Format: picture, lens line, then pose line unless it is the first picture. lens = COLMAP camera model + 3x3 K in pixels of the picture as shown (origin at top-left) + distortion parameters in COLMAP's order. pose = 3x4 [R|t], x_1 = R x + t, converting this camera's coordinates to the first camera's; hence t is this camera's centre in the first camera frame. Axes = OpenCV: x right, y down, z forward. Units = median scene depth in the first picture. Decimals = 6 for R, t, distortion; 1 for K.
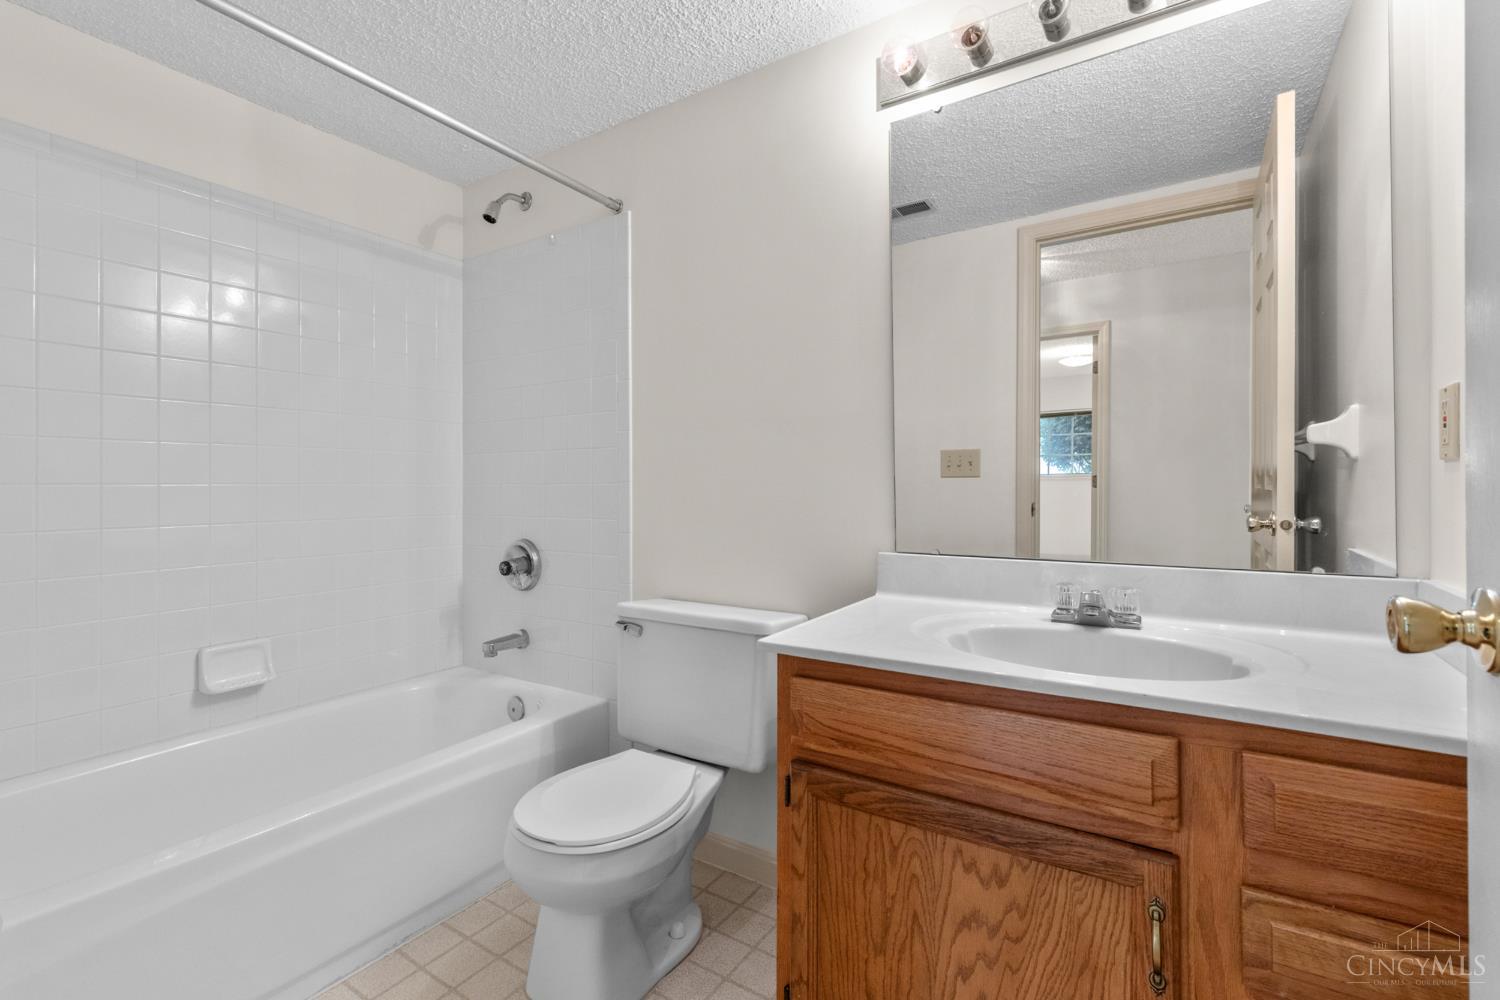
lens RADIAL K [[673.2, 0, 746.7], [0, 673.2, 484.2], [0, 0, 1]] dist [0.005529, -0.000558]
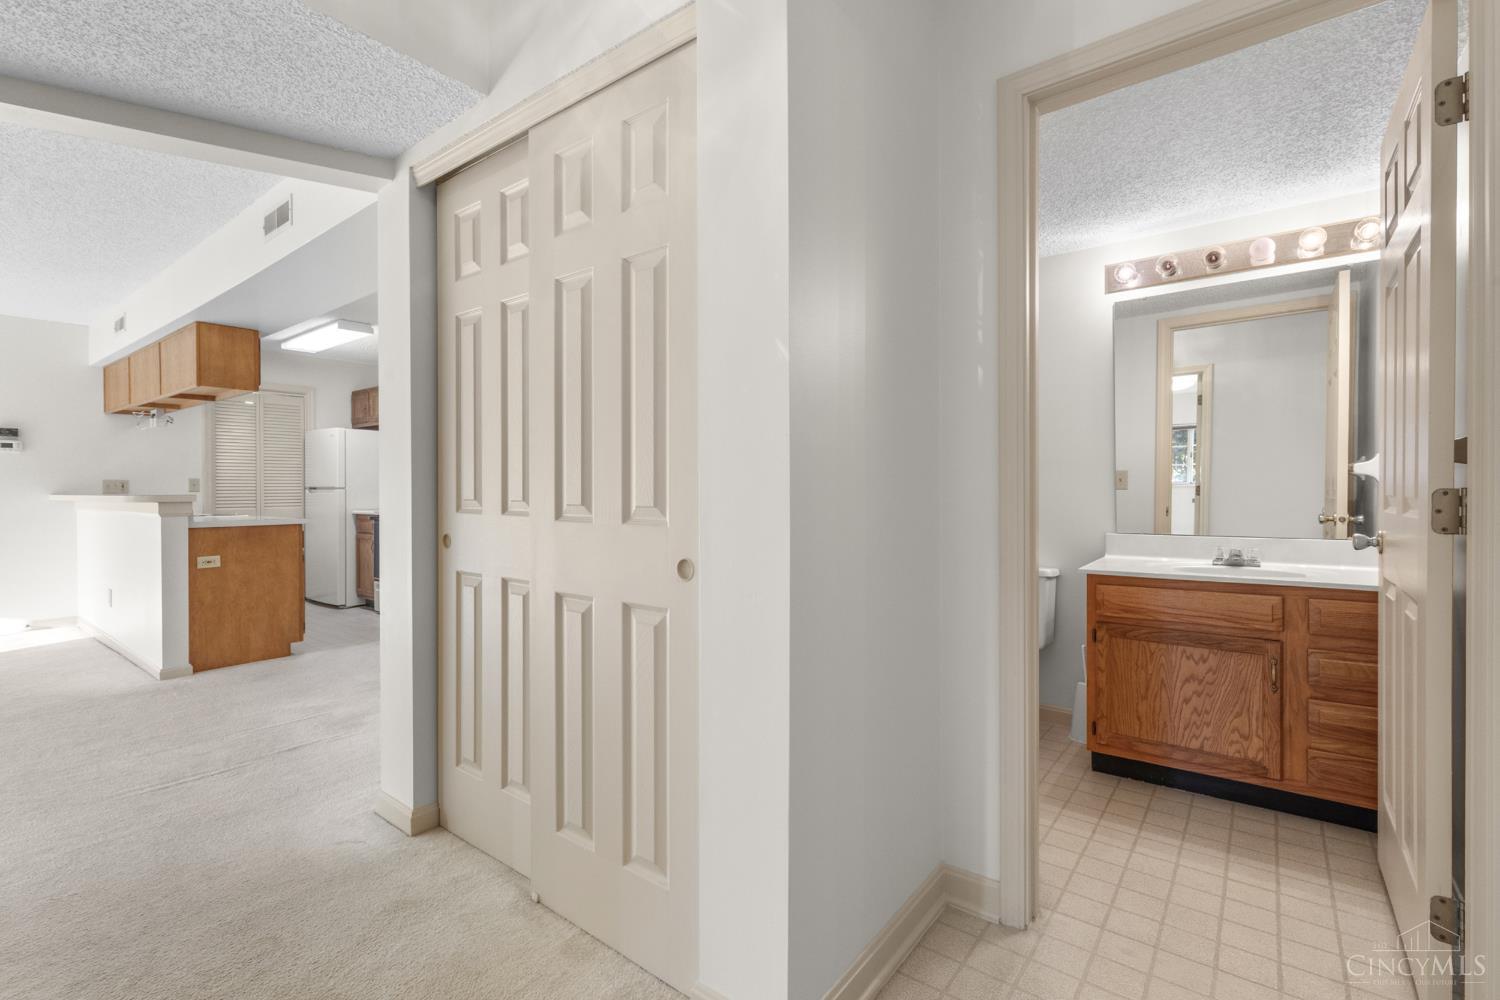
lens RADIAL K [[673.2, 0, 746.1], [0, 673.2, 496.7], [0, 0, 1]] dist [0.005529, -0.000558]
pose [[0.996705, -0.001702, -0.081098, -1.026110], [0.002580, 0.999939, 0.010717, -0.036073], [0.081075, -0.010891, 0.996648, -1.490012]]
